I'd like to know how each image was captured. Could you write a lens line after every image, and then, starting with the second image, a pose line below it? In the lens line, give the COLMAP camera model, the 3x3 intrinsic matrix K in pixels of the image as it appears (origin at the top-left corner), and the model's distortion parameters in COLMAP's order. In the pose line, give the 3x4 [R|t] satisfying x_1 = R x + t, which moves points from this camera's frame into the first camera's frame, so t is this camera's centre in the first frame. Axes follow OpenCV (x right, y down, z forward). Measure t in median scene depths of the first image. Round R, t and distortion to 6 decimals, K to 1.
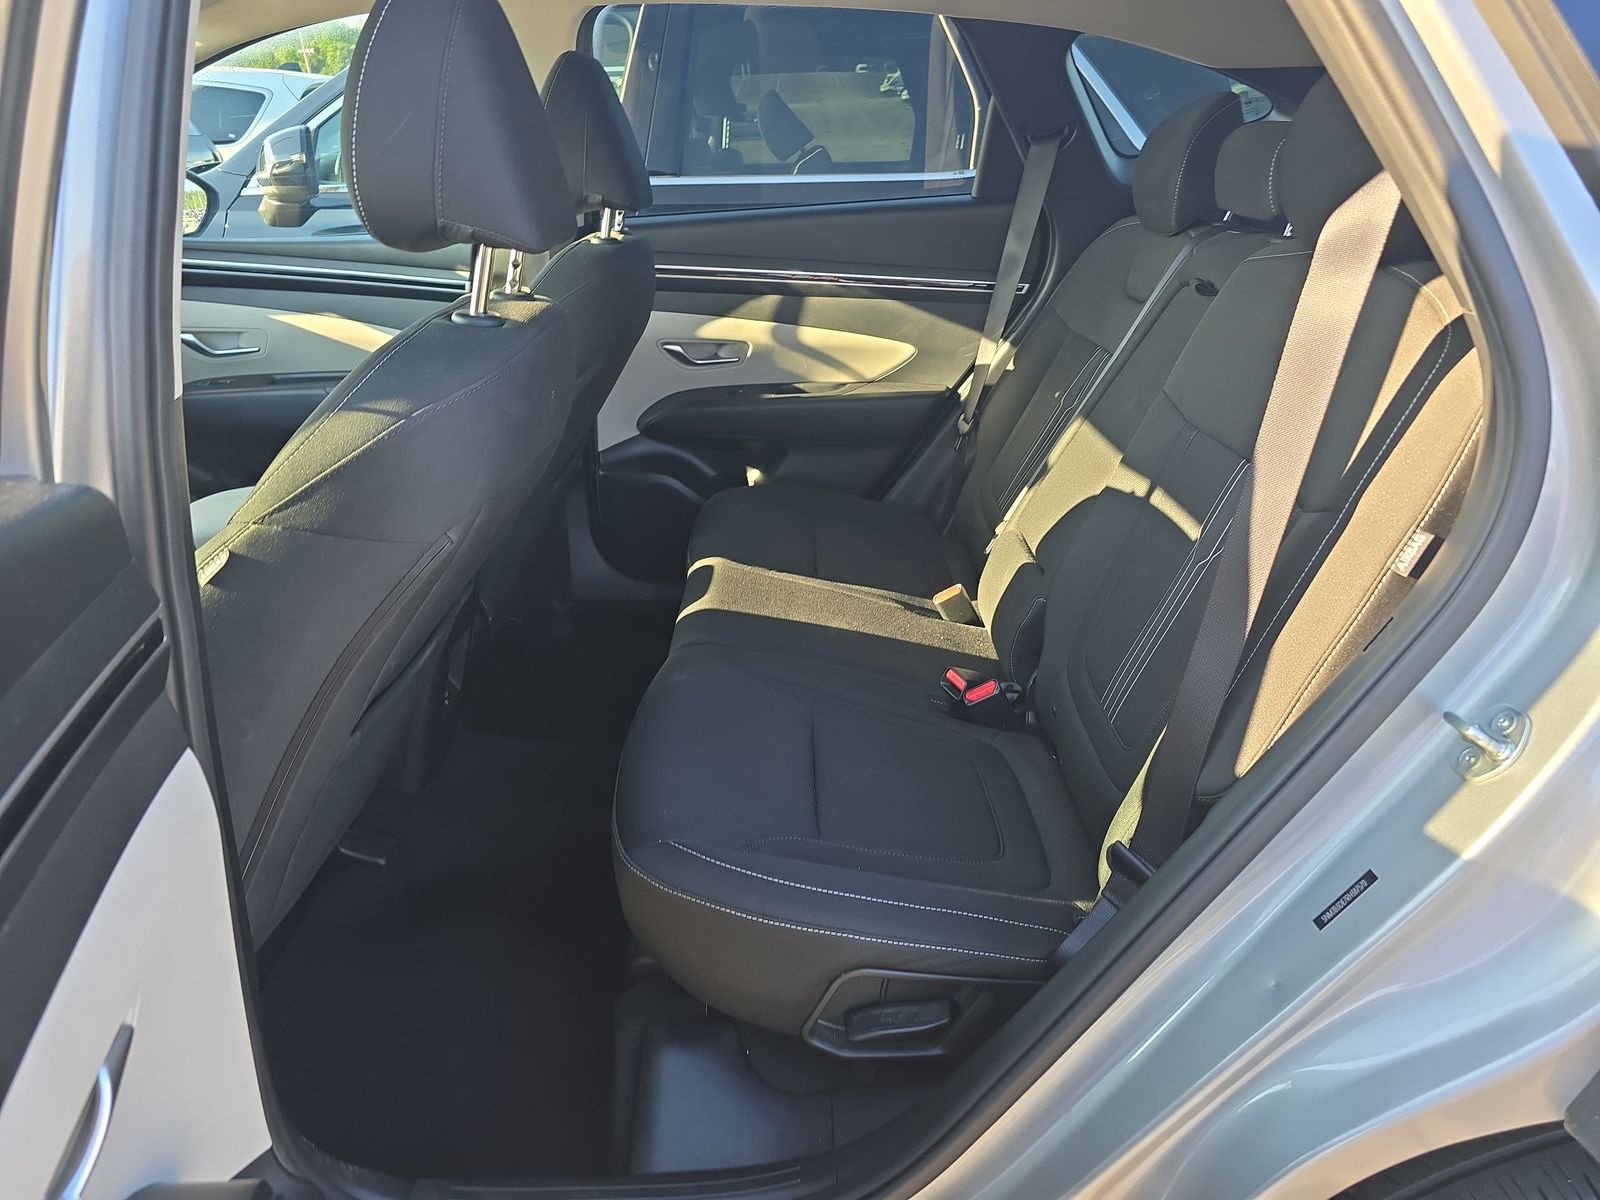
lens RADIAL K [[1045.8, 0, 800.4], [0, 1045.8, 594.5], [0, 0, 1]] dist [0.006940, 0.002658]
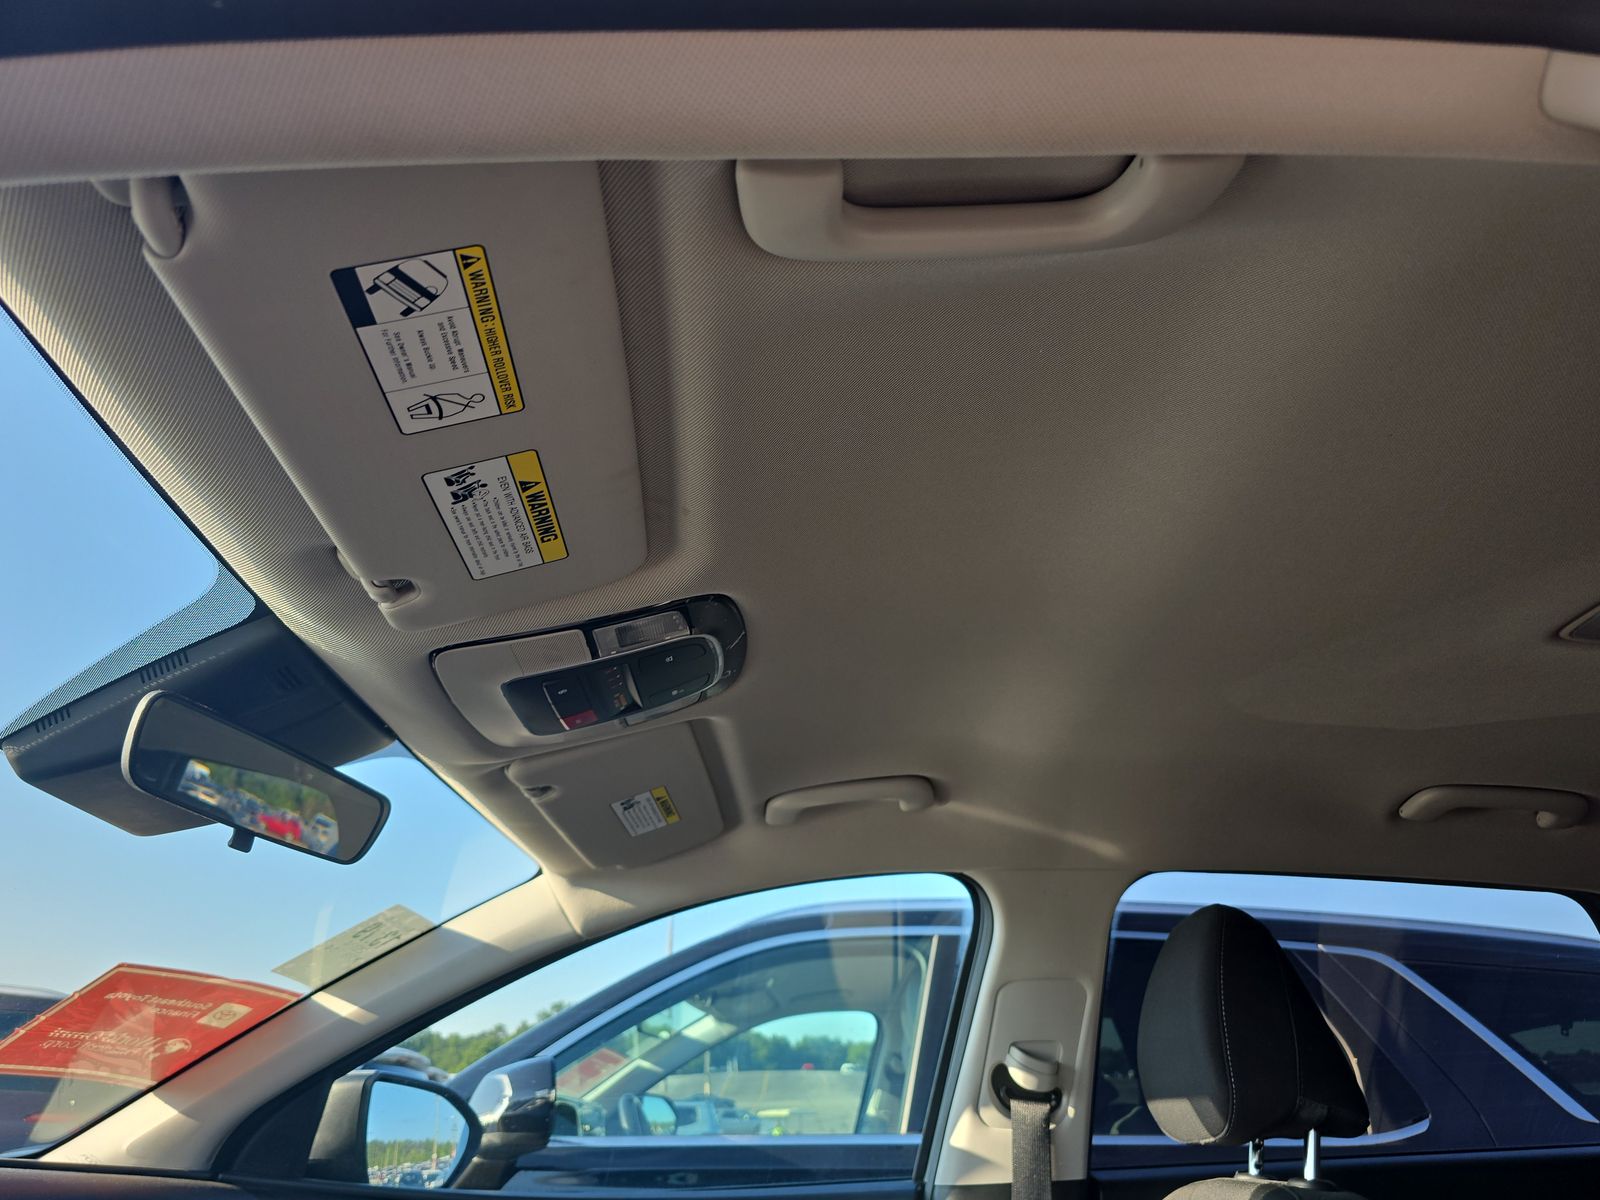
lens RADIAL K [[1114.7, 0, 805.7], [0, 1114.7, 601.0], [0, 0, 1]] dist [0.021877, -0.007718]
pose [[0.998938, 0.034659, 0.030364, -0.300245], [0.000567, 0.649660, -0.760225, -0.031351], [-0.046075, 0.759434, 0.648950, 0.182929]]
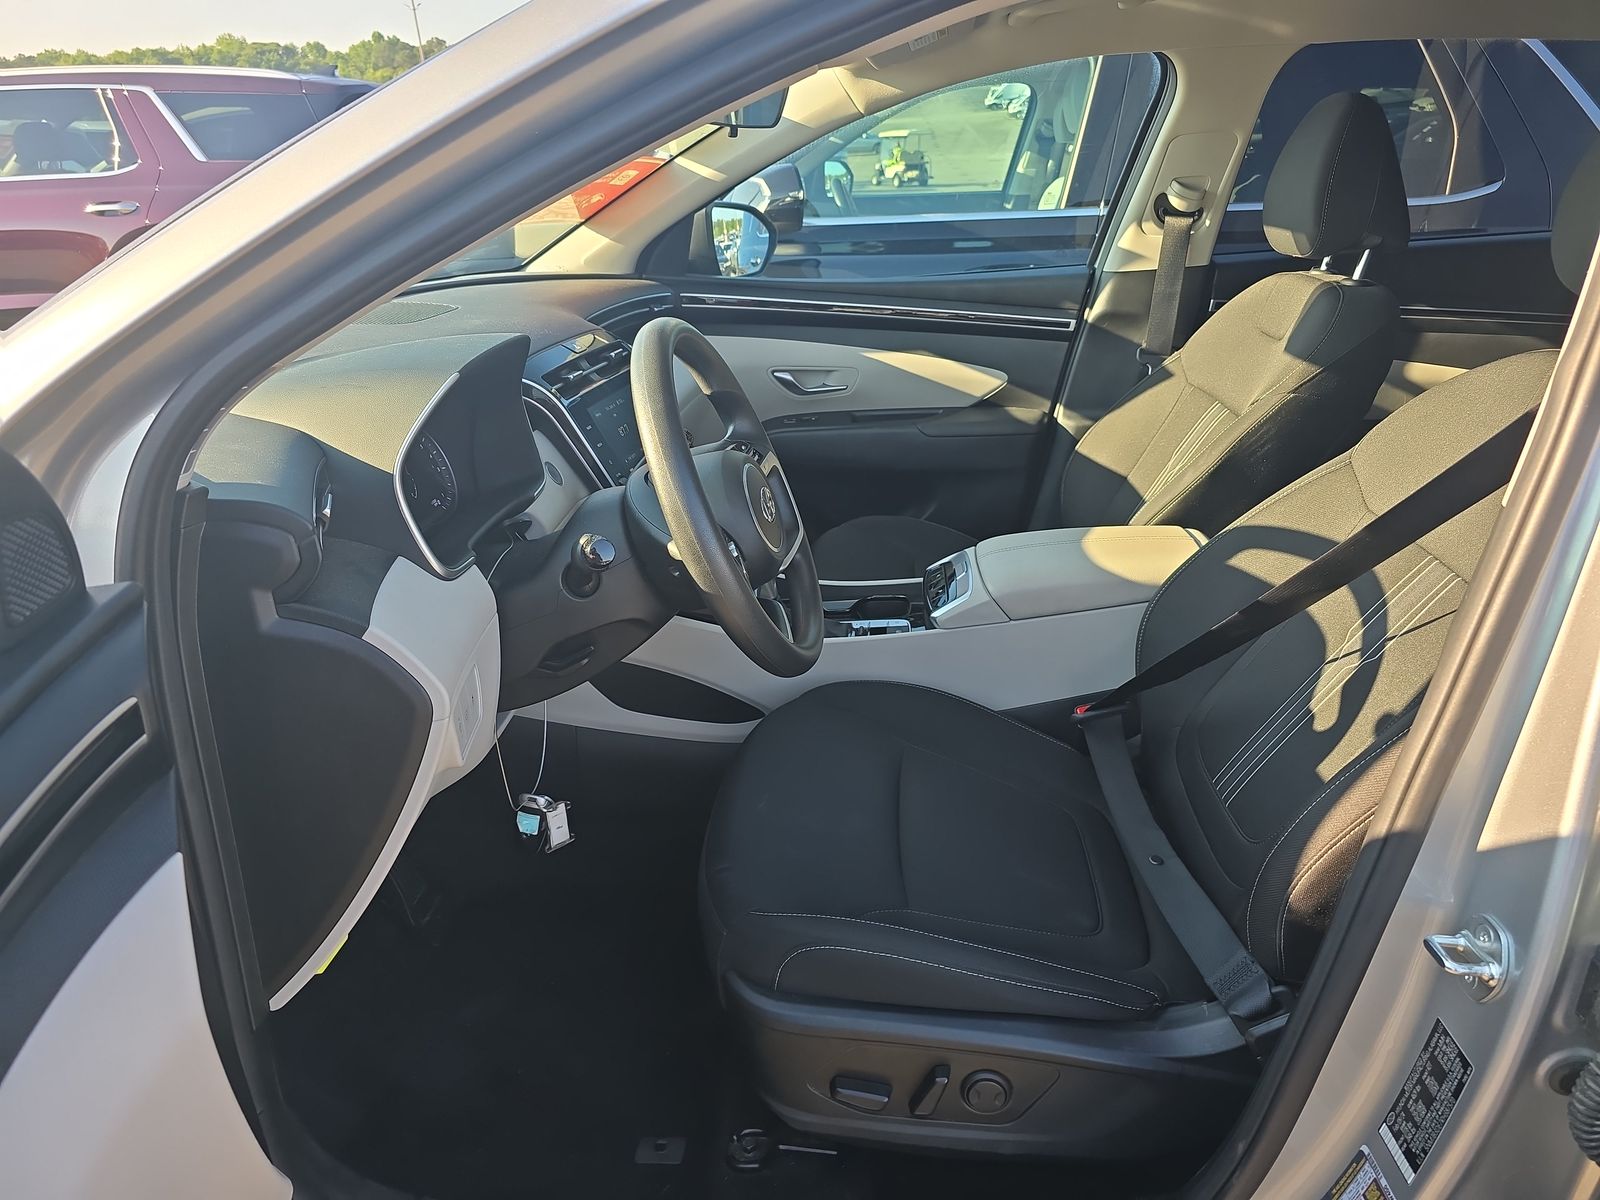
lens RADIAL K [[1114.7, 0, 803.1], [0, 1114.7, 607.2], [0, 0, 1]] dist [0.021877, -0.007718]
pose [[0.998800, 0.008388, -0.048245, -0.384391], [-0.009630, 0.999627, -0.025563, 0.005597], [0.048013, 0.025997, 0.998508, -0.057785]]
